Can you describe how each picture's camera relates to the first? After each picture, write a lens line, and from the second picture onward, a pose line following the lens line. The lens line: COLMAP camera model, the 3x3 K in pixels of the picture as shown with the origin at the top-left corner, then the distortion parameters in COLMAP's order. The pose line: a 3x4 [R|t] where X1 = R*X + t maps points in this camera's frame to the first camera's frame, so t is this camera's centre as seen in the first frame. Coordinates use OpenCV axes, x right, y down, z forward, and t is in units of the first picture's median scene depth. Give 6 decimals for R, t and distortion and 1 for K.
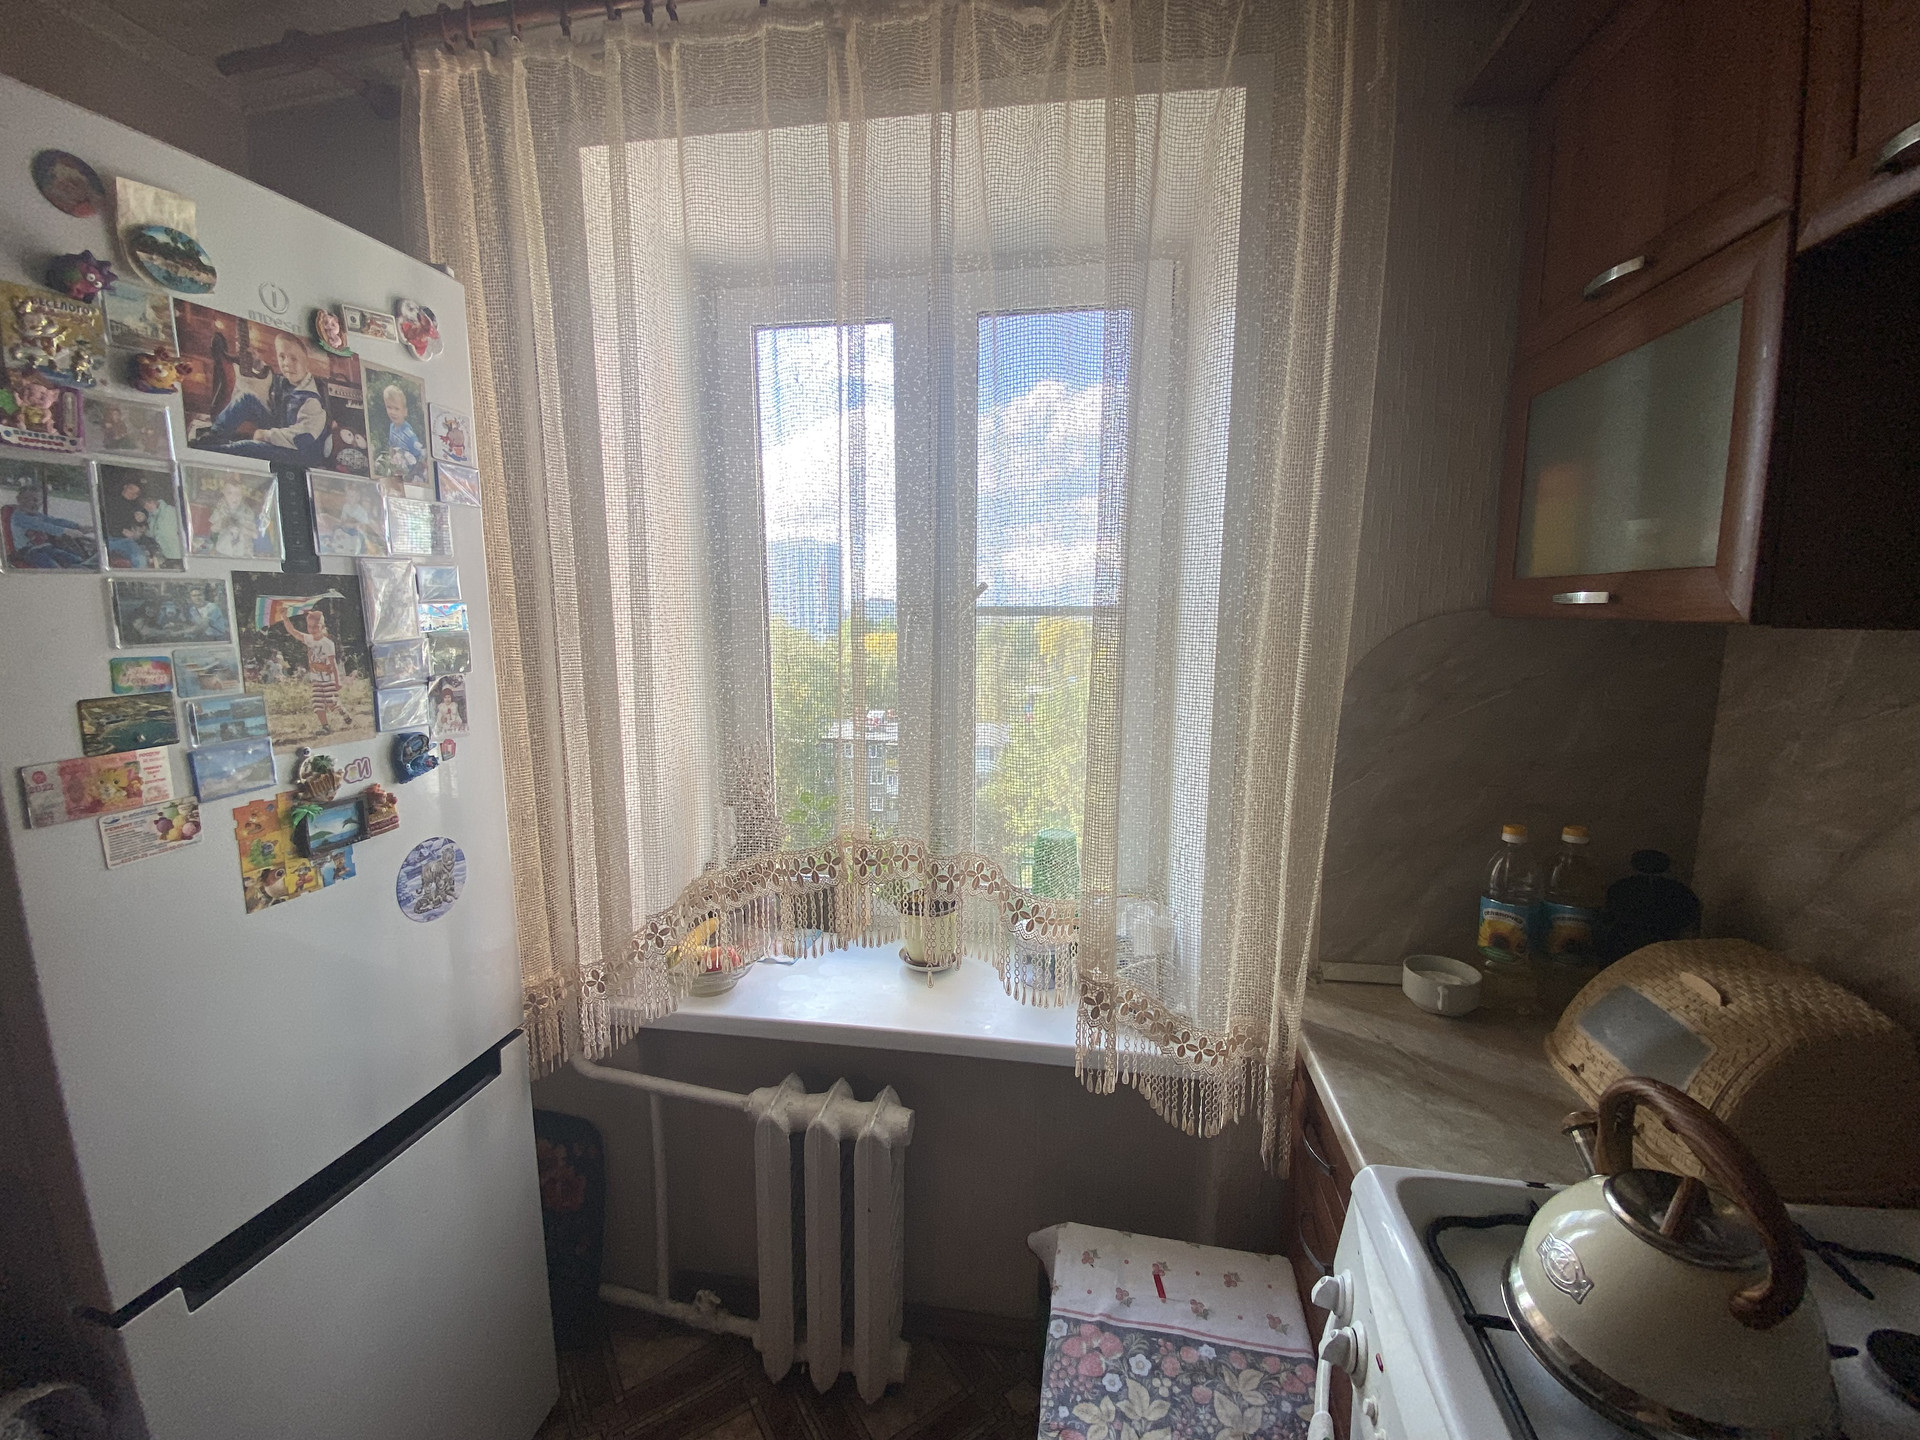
lens RADIAL K [[775.1, 0, 951.2], [0, 775.1, 722.1], [0, 0, 1]] dist [0.001481, -0.014193]
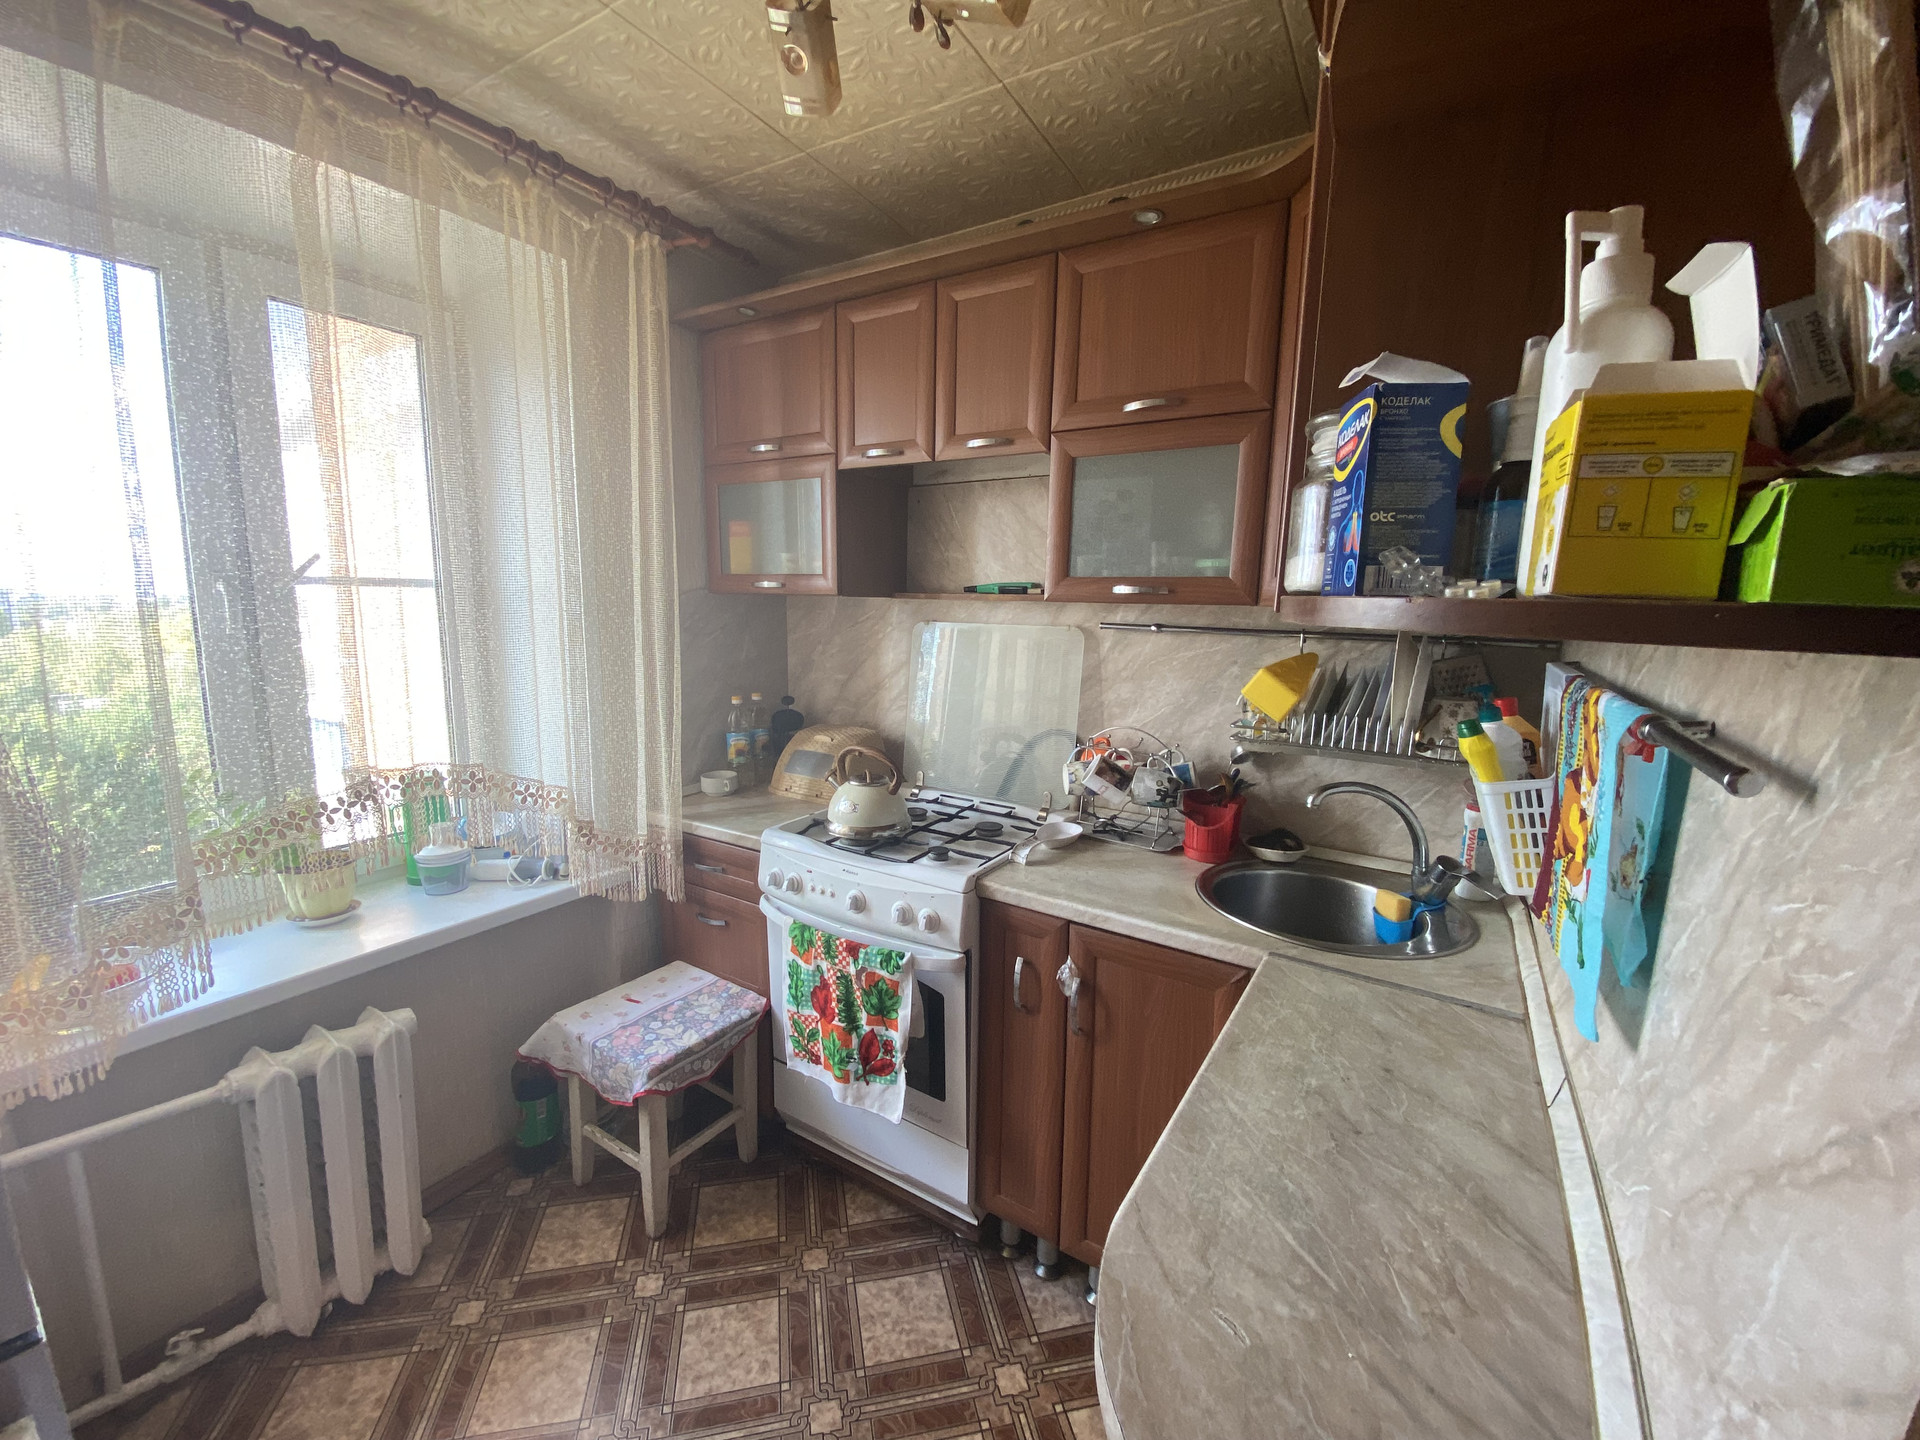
lens RADIAL K [[775.1, 0, 951.2], [0, 775.1, 722.1], [0, 0, 1]] dist [0.001481, -0.014193]
pose [[0.363962, -0.132752, 0.921905, -0.952750], [0.115671, 0.988571, 0.096686, 0.069838], [-0.924204, 0.071447, 0.375157, -0.286844]]
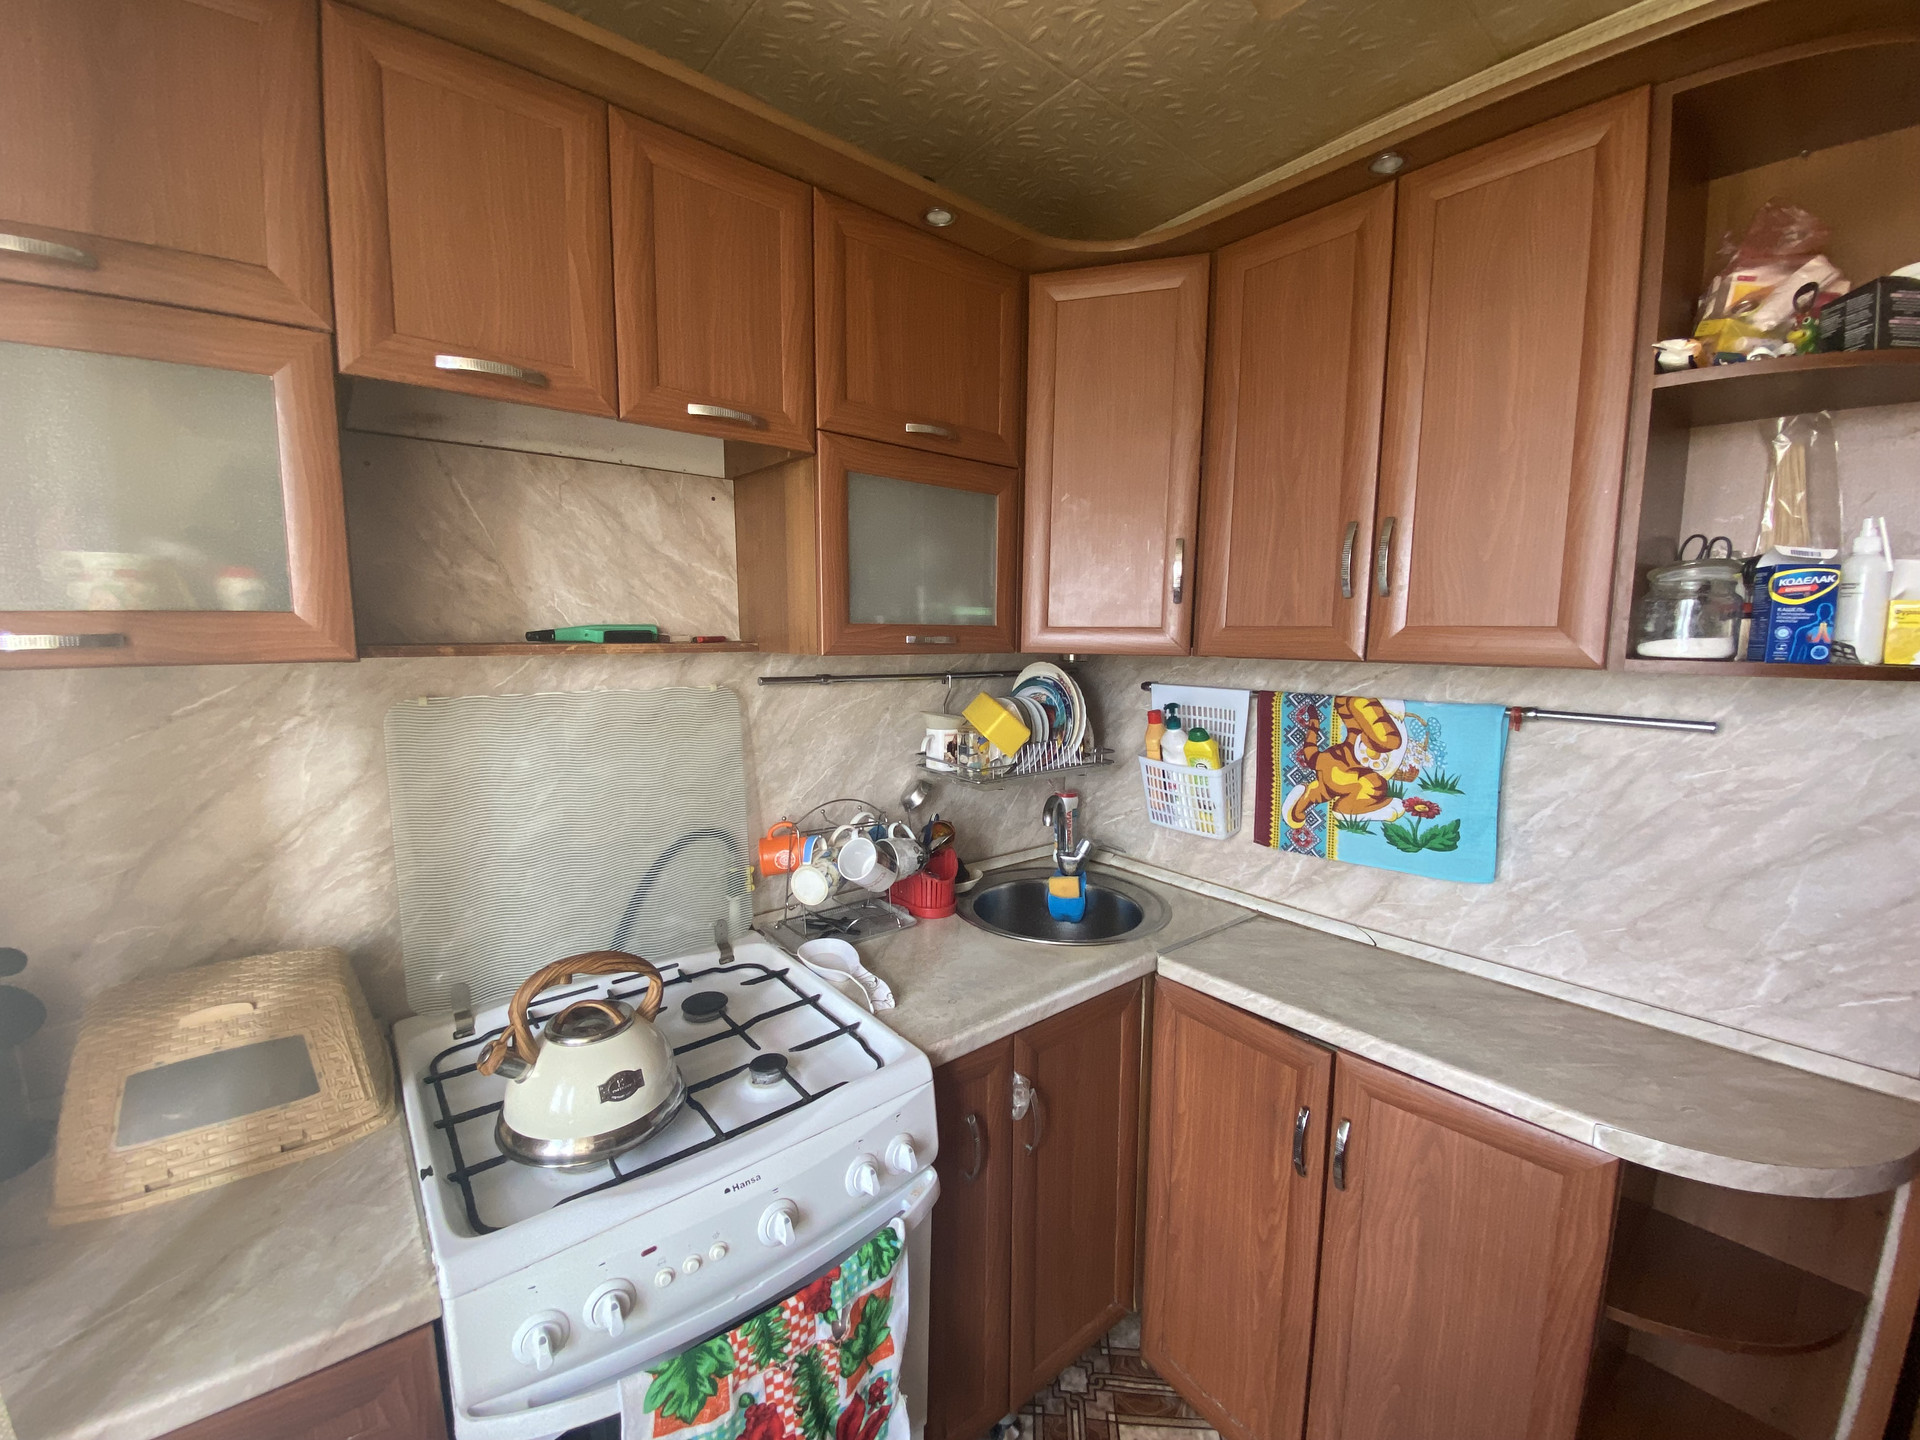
lens RADIAL K [[775.1, 0, 951.2], [0, 775.1, 722.1], [0, 0, 1]] dist [0.001481, -0.014193]
pose [[-0.779868, -0.080630, 0.620729, -0.305720], [0.086448, 0.968292, 0.234388, -0.146590], [-0.619945, 0.236453, -0.748170, 0.817579]]
